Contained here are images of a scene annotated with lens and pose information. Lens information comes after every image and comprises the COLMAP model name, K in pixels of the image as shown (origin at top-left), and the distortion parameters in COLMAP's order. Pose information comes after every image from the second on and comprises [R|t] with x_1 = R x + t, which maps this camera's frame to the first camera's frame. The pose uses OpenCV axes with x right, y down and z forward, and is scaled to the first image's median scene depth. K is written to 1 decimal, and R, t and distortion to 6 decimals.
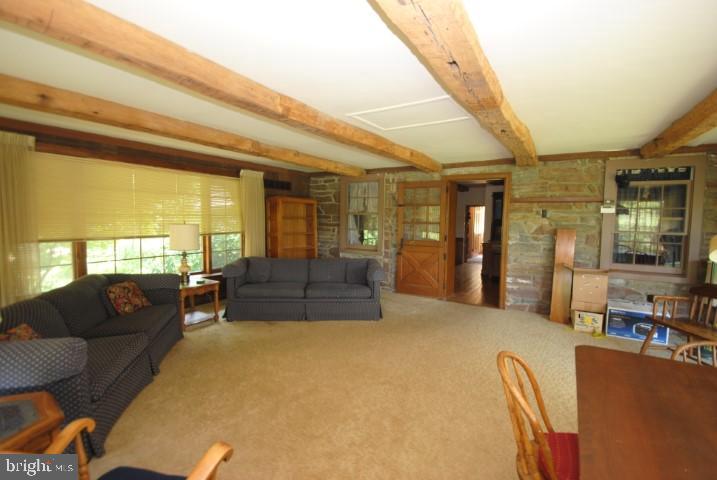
lens RADIAL K [[314.9, 0, 364.3], [0, 314.9, 237.8], [0, 0, 1]] dist [-0.005540, -0.001825]
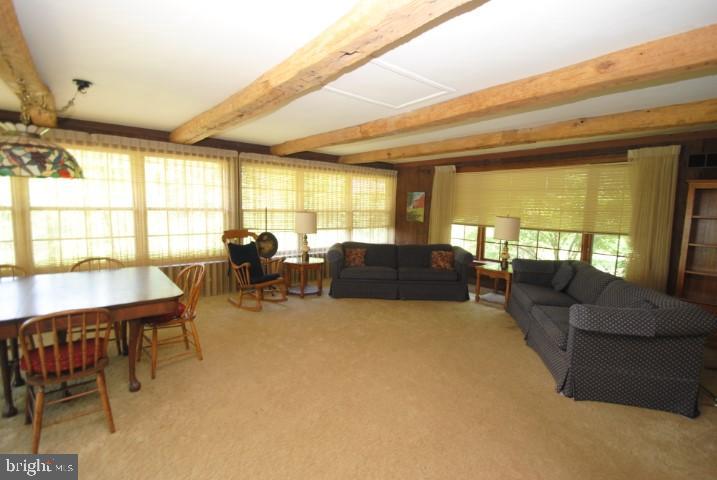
lens RADIAL K [[314.9, 0, 363.0], [0, 314.9, 239.4], [0, 0, 1]] dist [-0.005540, -0.001825]
pose [[-0.266227, 0.080480, -0.960545, 0.671020], [-0.087691, 0.990354, 0.107283, -0.039439], [0.959913, 0.112792, -0.256601, 0.793761]]
